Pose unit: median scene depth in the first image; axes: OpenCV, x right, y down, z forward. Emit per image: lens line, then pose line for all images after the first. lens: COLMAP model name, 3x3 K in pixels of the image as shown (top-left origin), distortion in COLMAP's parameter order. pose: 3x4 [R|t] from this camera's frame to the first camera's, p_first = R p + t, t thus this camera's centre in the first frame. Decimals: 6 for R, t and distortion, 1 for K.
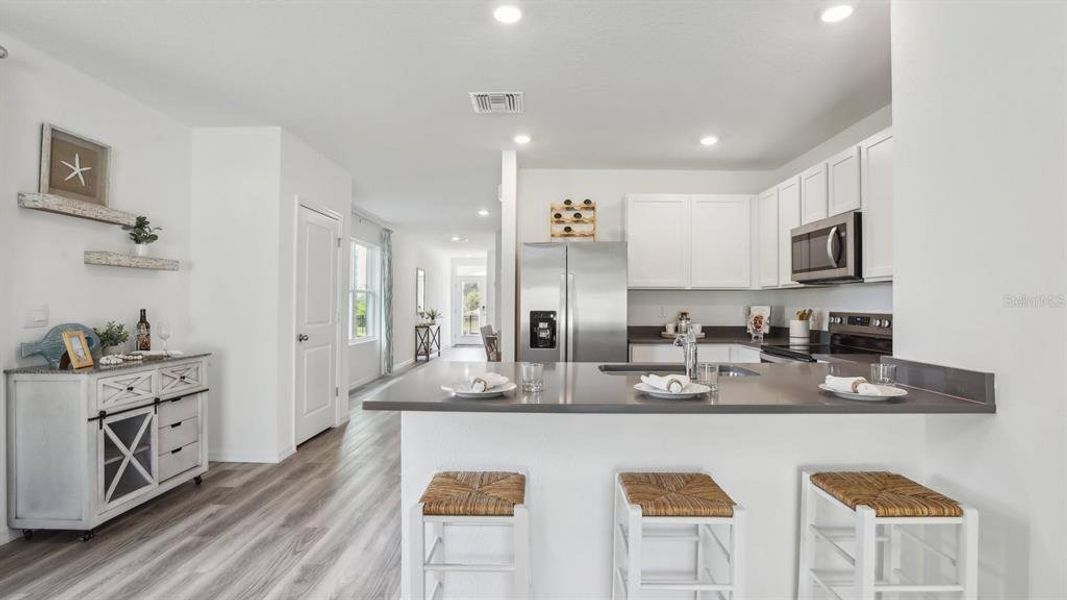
lens RADIAL K [[503.0, 0, 538.5], [0, 503.0, 302.5], [0, 0, 1]] dist [0.000070, 0.000242]
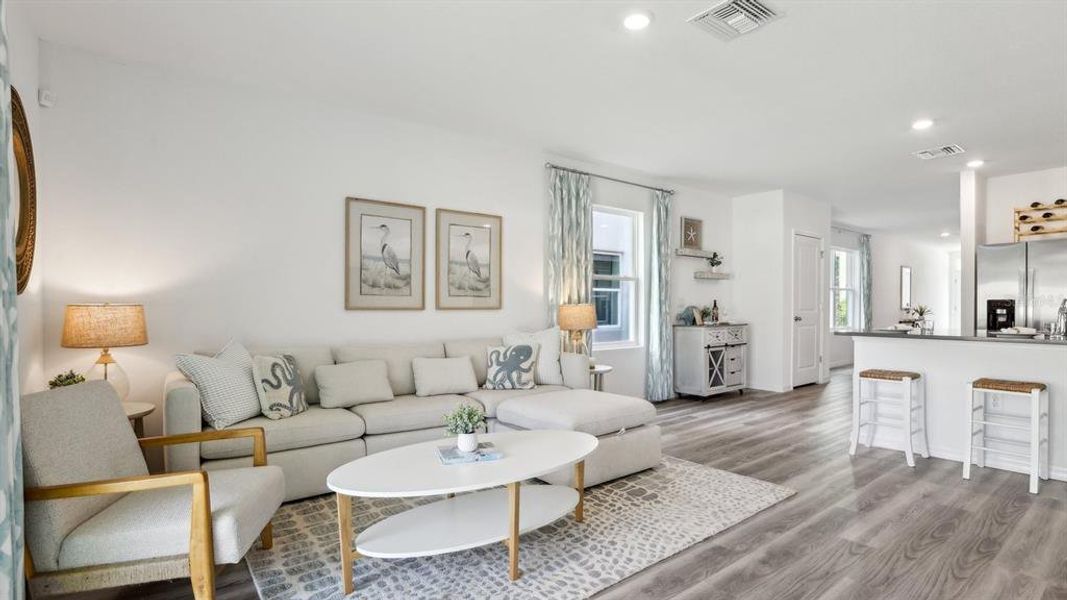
lens RADIAL K [[502.2, 0, 531.7], [0, 502.2, 307.9], [0, 0, 1]] dist [-0.018531, 0.000475]
pose [[0.619479, 0.001949, -0.785011, 0.253366], [0.004822, 0.999969, 0.006288, 0.024373], [0.784999, -0.007681, 0.619450, -0.649521]]
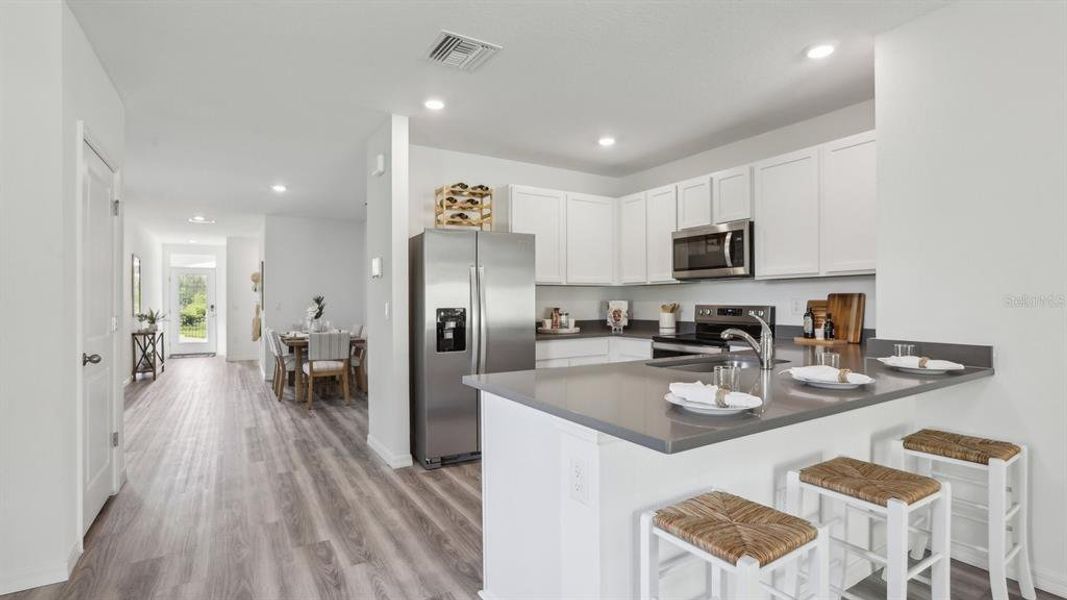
lens RADIAL K [[502.2, 0, 531.7], [0, 502.2, 307.9], [0, 0, 1]] dist [-0.018531, 0.000475]
pose [[0.852553, -0.014889, 0.522429, -0.338960], [0.006539, 0.999820, 0.017823, 0.002116], [-0.522600, -0.011779, 0.852496, 0.198252]]
